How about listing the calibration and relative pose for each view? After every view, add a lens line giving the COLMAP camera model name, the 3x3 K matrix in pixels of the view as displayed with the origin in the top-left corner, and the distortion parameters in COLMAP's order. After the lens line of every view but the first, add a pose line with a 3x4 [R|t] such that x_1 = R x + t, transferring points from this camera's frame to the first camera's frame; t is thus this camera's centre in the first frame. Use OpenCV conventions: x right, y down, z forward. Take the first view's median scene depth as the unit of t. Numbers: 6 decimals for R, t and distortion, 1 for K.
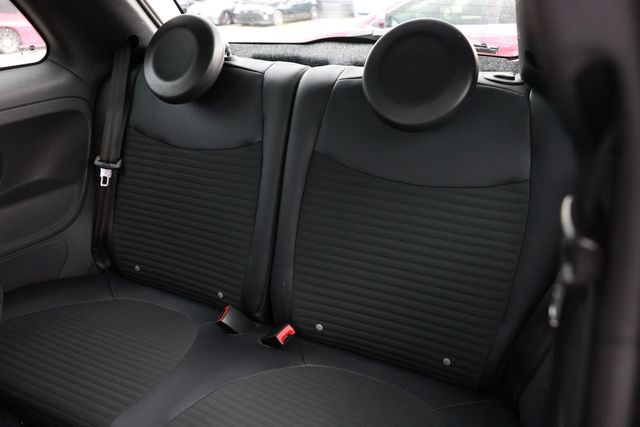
lens RADIAL K [[506.9, 0, 329.4], [0, 506.9, 201.3], [0, 0, 1]] dist [-0.091037, 0.023088]
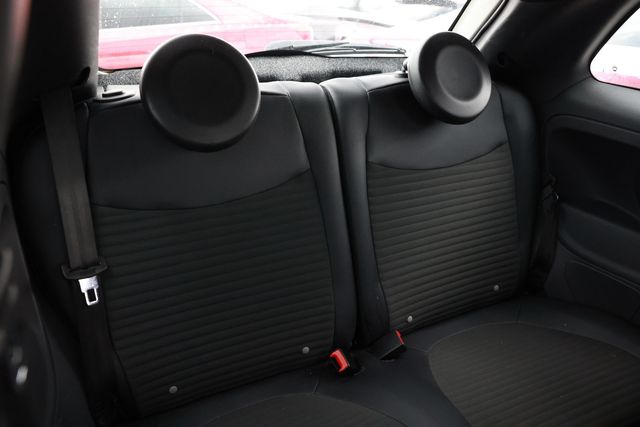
lens RADIAL K [[506.9, 0, 325.8], [0, 506.9, 209.7], [0, 0, 1]] dist [-0.091037, 0.023088]
pose [[0.590705, -0.293386, 0.751660, -0.872600], [0.302285, 0.944177, 0.130973, -0.167453], [-0.748125, 0.149849, 0.646416, 0.406398]]
